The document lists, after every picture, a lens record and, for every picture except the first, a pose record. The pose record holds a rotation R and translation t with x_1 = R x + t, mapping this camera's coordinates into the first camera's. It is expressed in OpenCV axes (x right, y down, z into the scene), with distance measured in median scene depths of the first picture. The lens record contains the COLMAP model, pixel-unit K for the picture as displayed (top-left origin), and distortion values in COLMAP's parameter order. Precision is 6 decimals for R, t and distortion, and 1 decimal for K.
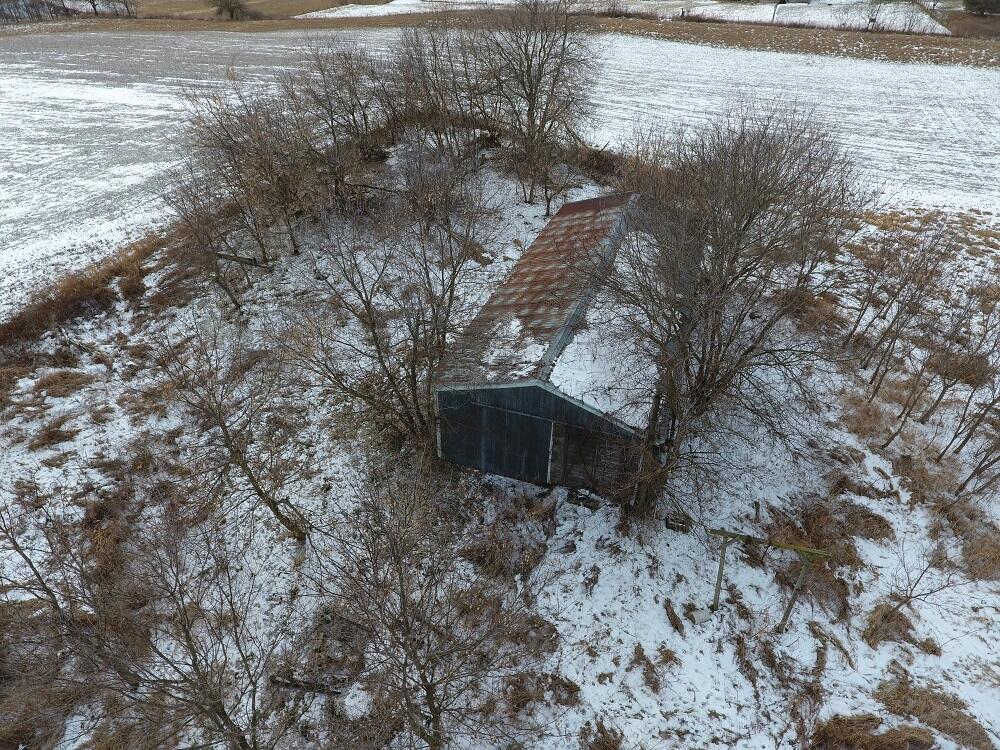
lens RADIAL K [[577.8, 0, 494.8], [0, 577.8, 372.7], [0, 0, 1]] dist [-0.000083, -0.000592]
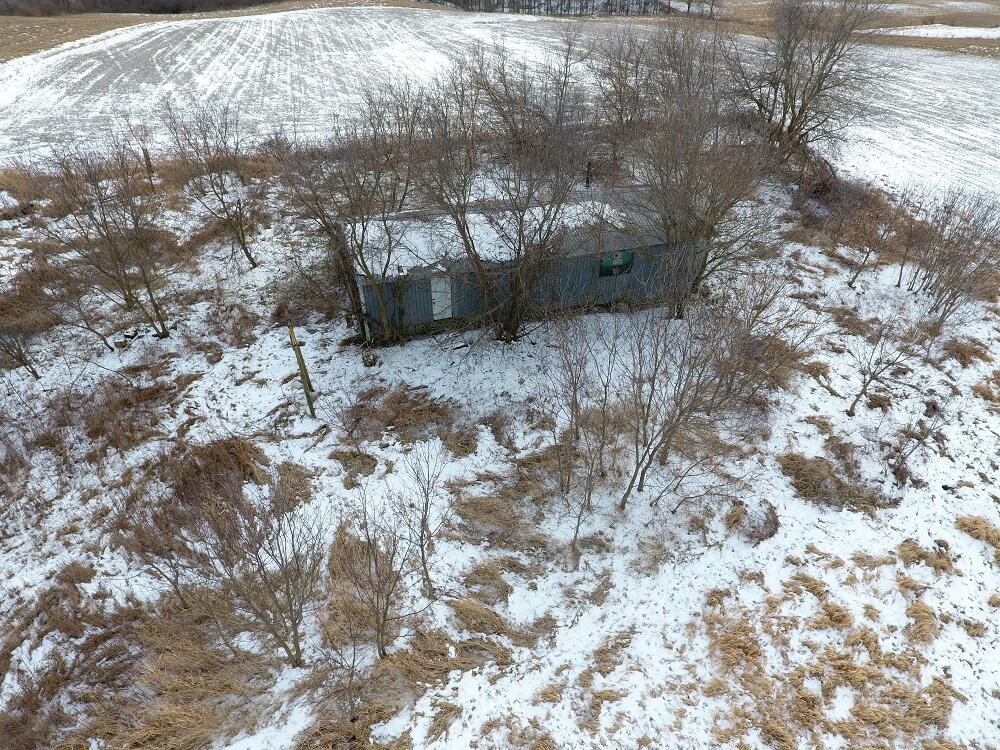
lens RADIAL K [[577.8, 0, 503.6], [0, 577.8, 377.5], [0, 0, 1]] dist [-0.000083, -0.000592]
pose [[0.626733, 0.465582, -0.624852, 1.439644], [-0.467284, 0.866256, 0.176764, -0.095434], [0.623580, 0.181199, 0.760470, 0.174024]]
